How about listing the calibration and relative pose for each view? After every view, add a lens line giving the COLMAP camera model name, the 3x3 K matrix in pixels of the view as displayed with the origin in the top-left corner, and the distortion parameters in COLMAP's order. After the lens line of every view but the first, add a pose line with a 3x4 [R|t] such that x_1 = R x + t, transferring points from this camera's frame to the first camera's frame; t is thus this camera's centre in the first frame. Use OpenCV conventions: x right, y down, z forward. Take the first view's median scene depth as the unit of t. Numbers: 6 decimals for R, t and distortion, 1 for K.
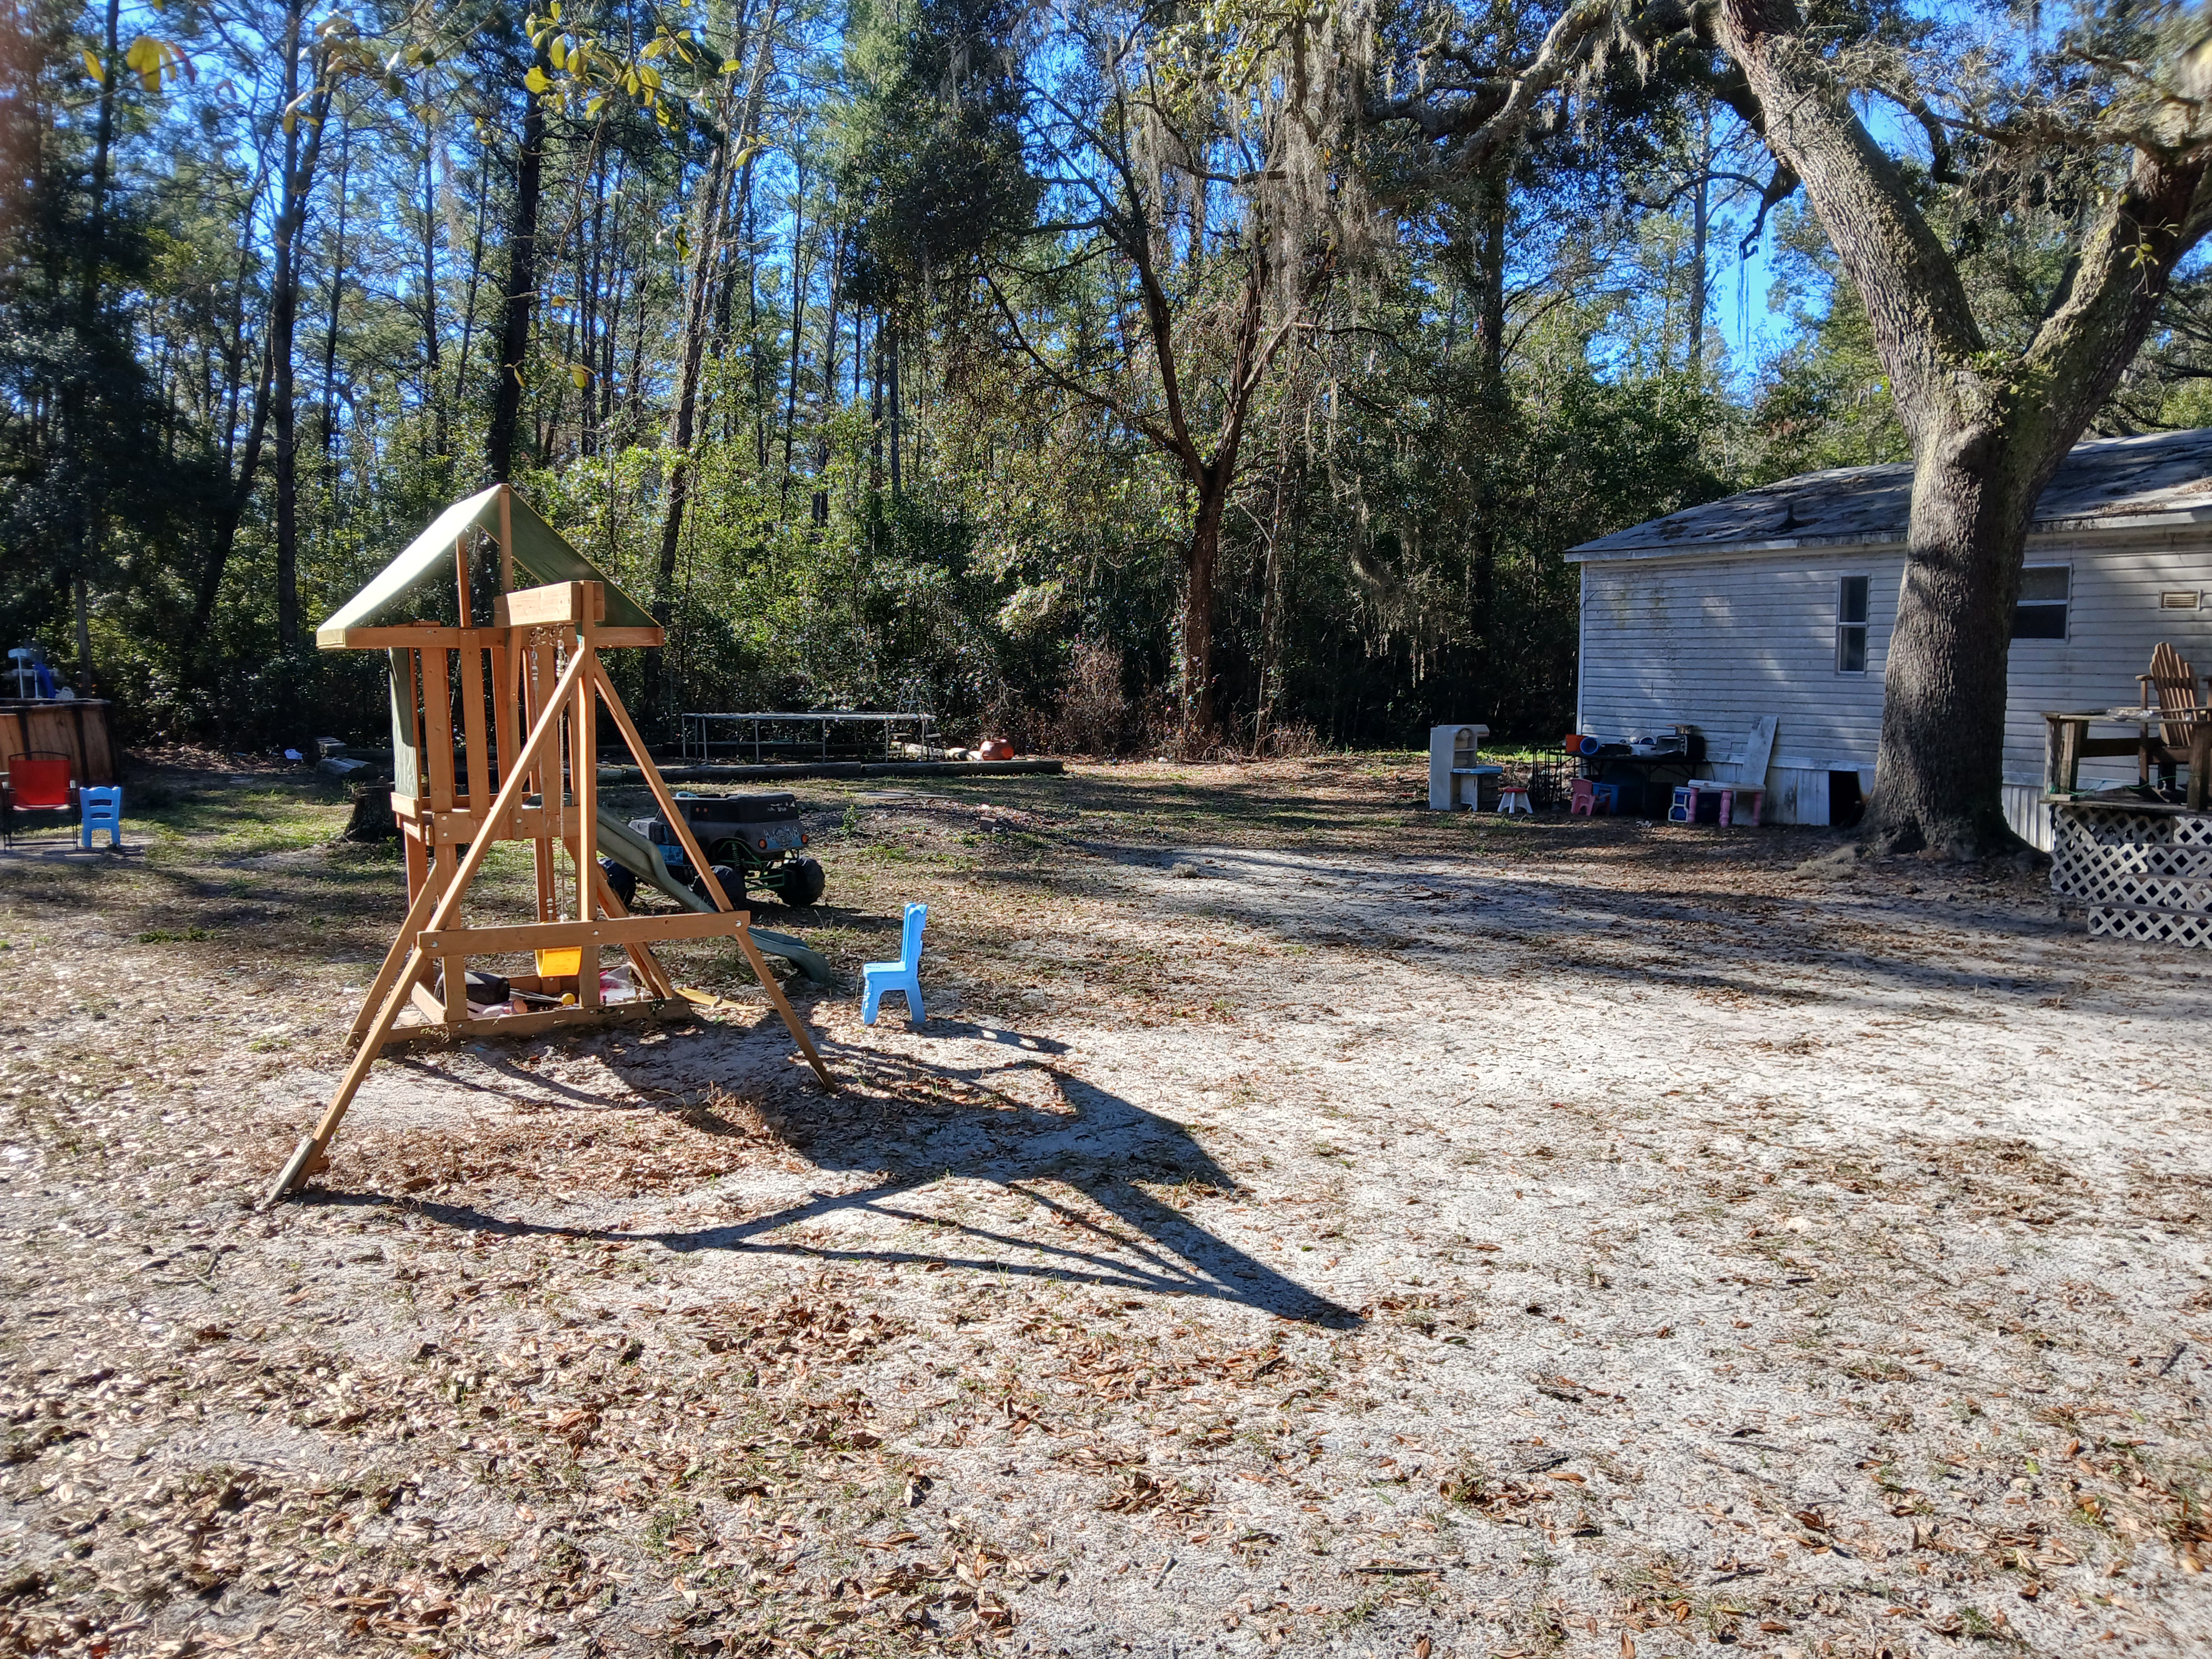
lens RADIAL K [[1746.0, 0, 1106.0], [0, 1746.0, 829.5], [0, 0, 1]] dist [-0.008726, -0.009975]
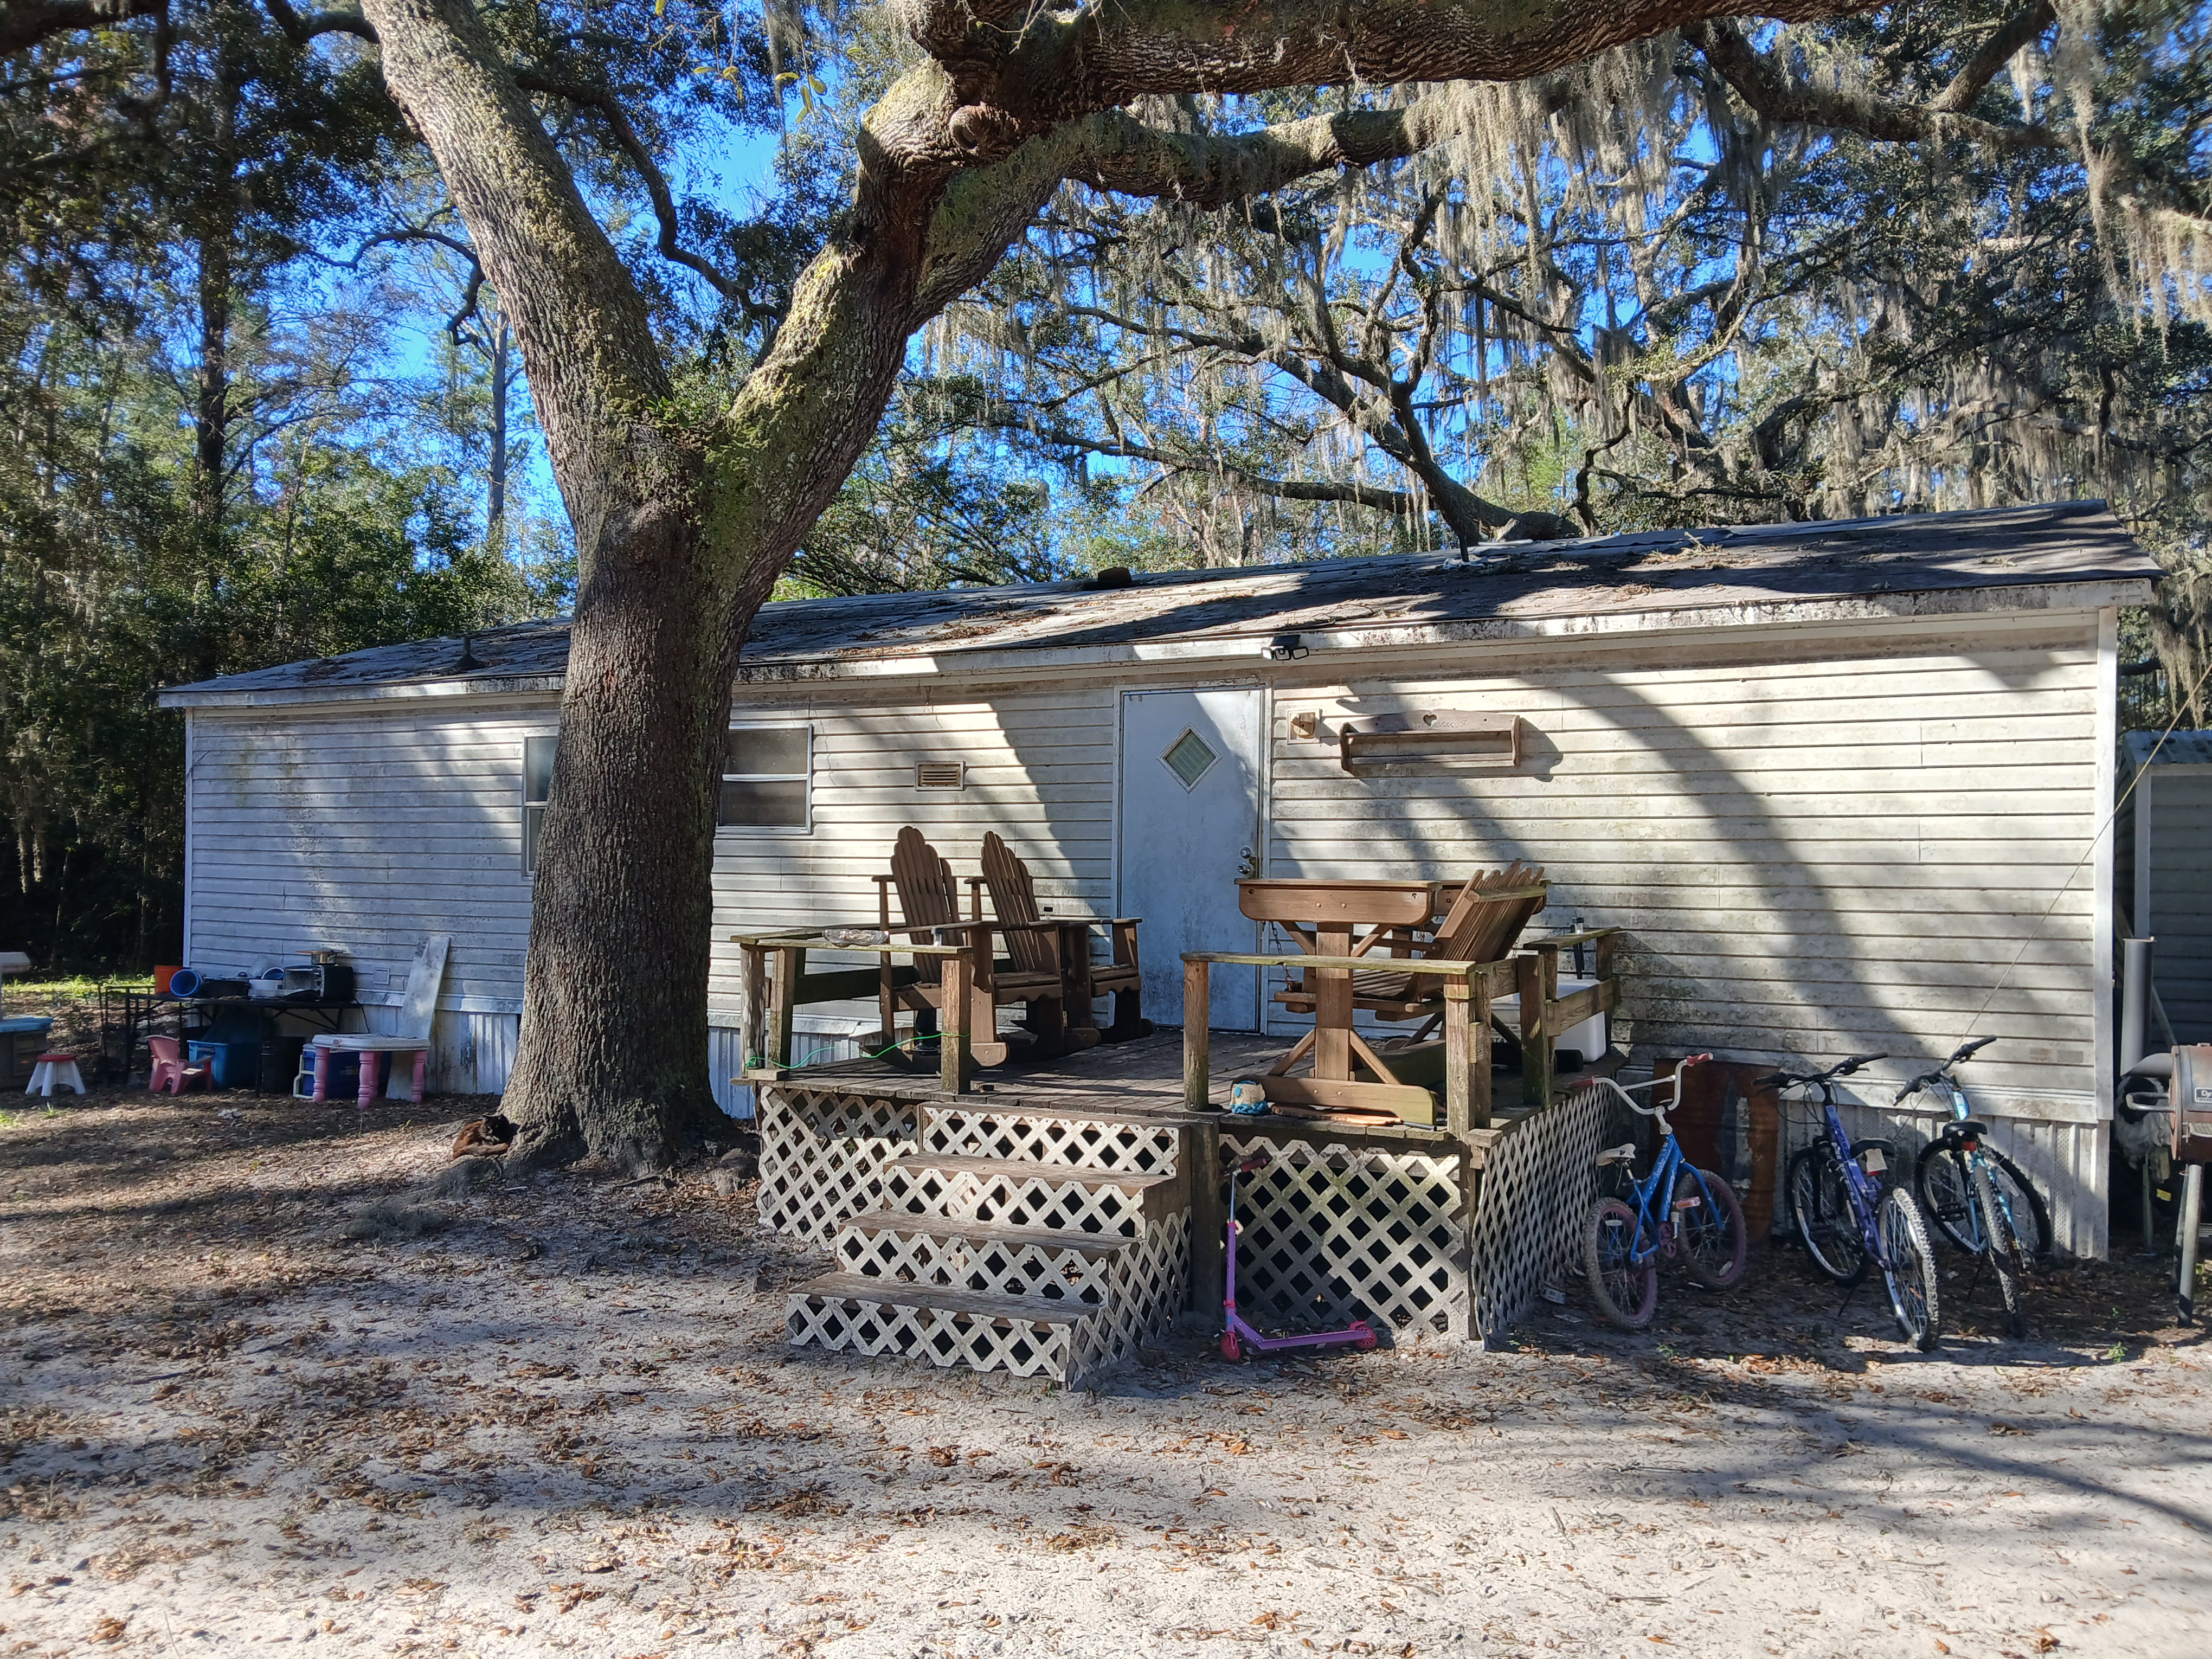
lens RADIAL K [[1746.0, 0, 1106.0], [0, 1746.0, 829.5], [0, 0, 1]] dist [-0.008726, -0.009975]
pose [[0.812182, 0.016807, 0.583163, 0.252042], [0.051606, 0.993597, -0.100509, -0.031519], [-0.581118, 0.111726, 0.806114, 0.375040]]
